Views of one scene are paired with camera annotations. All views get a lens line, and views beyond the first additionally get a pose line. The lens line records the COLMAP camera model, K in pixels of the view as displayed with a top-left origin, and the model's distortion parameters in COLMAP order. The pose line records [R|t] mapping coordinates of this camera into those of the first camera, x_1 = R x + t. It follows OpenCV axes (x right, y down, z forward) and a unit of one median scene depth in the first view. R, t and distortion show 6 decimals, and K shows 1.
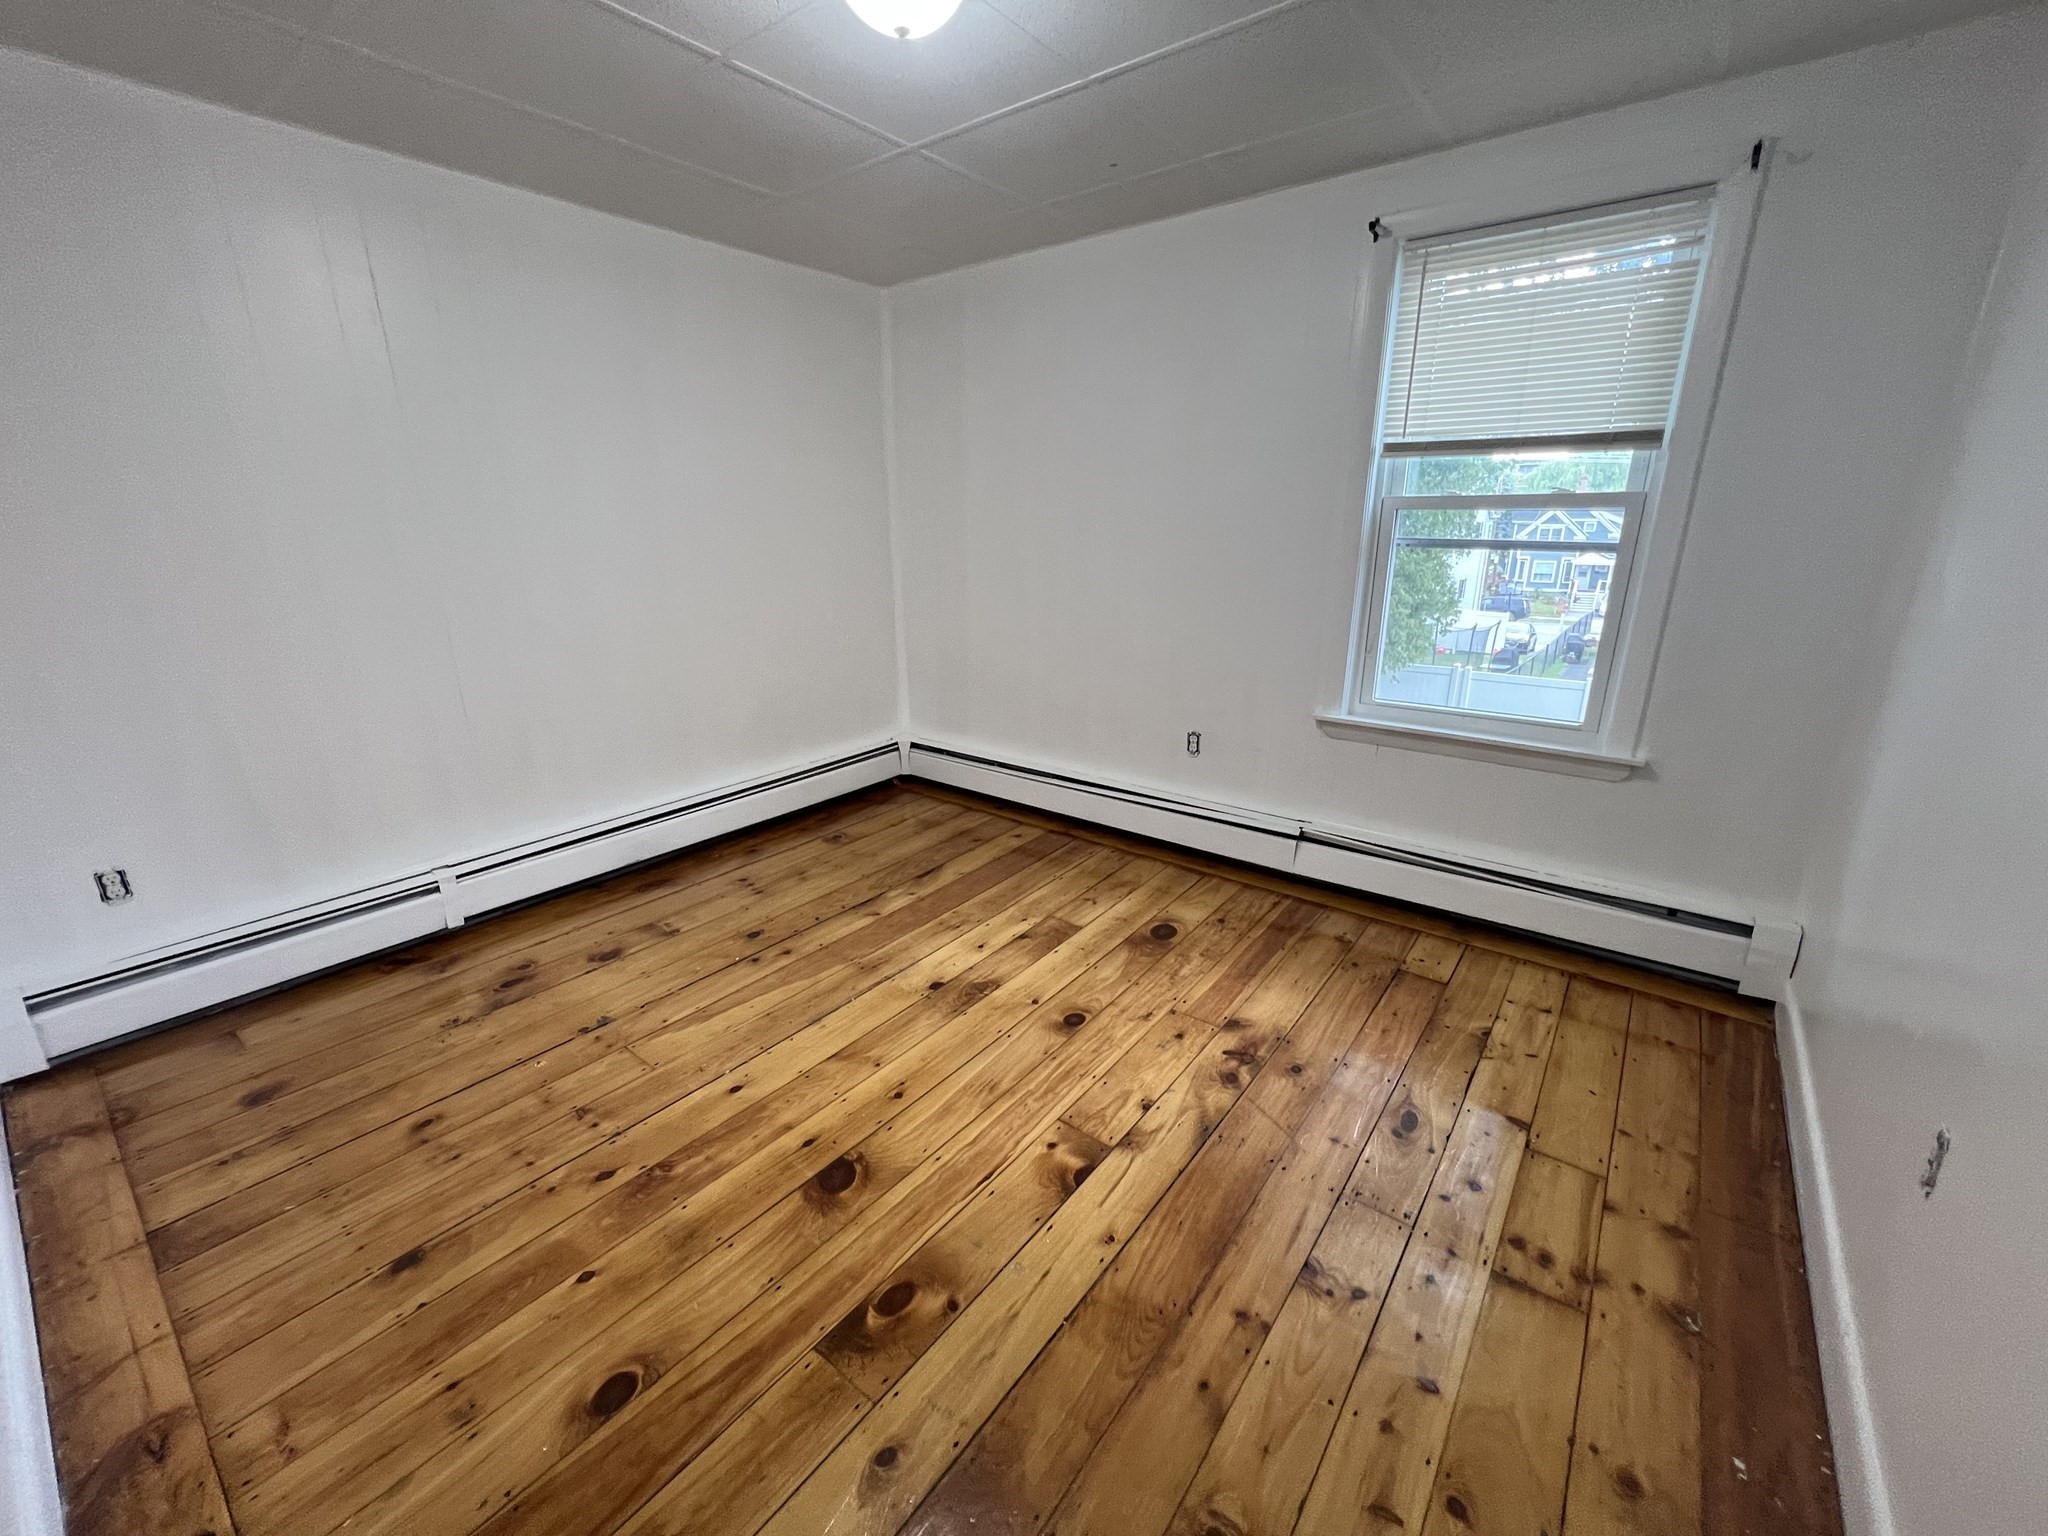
lens RADIAL K [[823.3, 0, 1023.2], [0, 823.3, 772.0], [0, 0, 1]] dist [-0.001736, 0.000400]
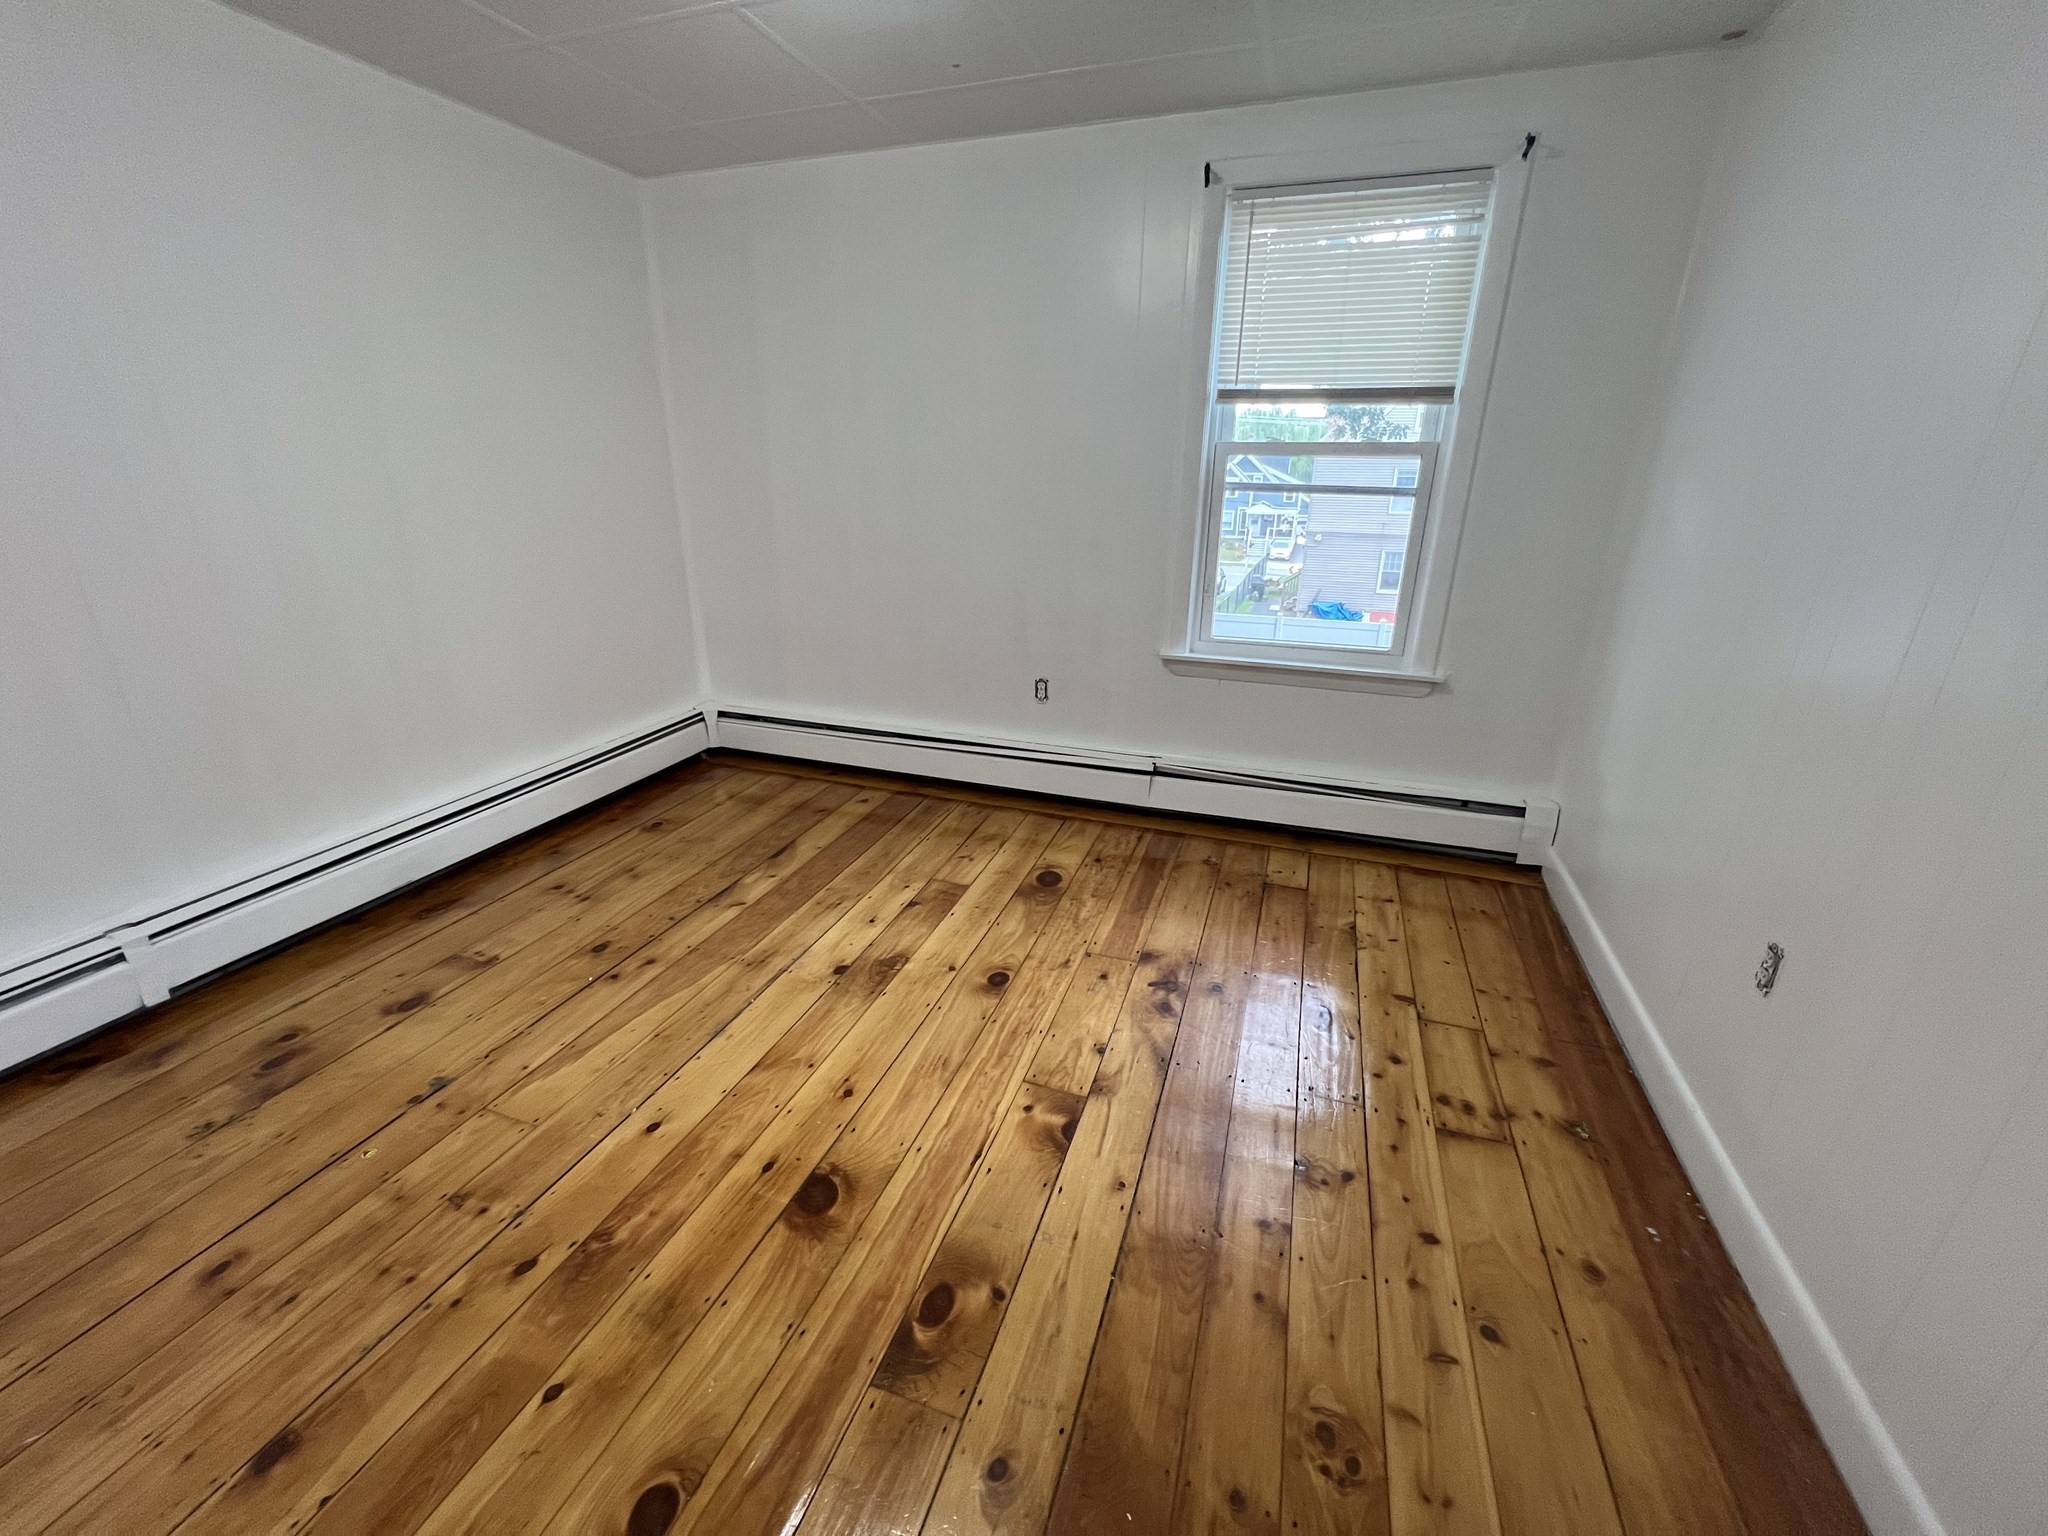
lens RADIAL K [[823.3, 0, 1023.2], [0, 823.3, 772.0], [0, 0, 1]] dist [-0.001736, 0.000400]
pose [[0.946563, -0.097338, 0.307480, -0.193885], [0.079988, 0.994435, 0.068568, -0.008757], [-0.312443, -0.040309, 0.949081, 0.076350]]
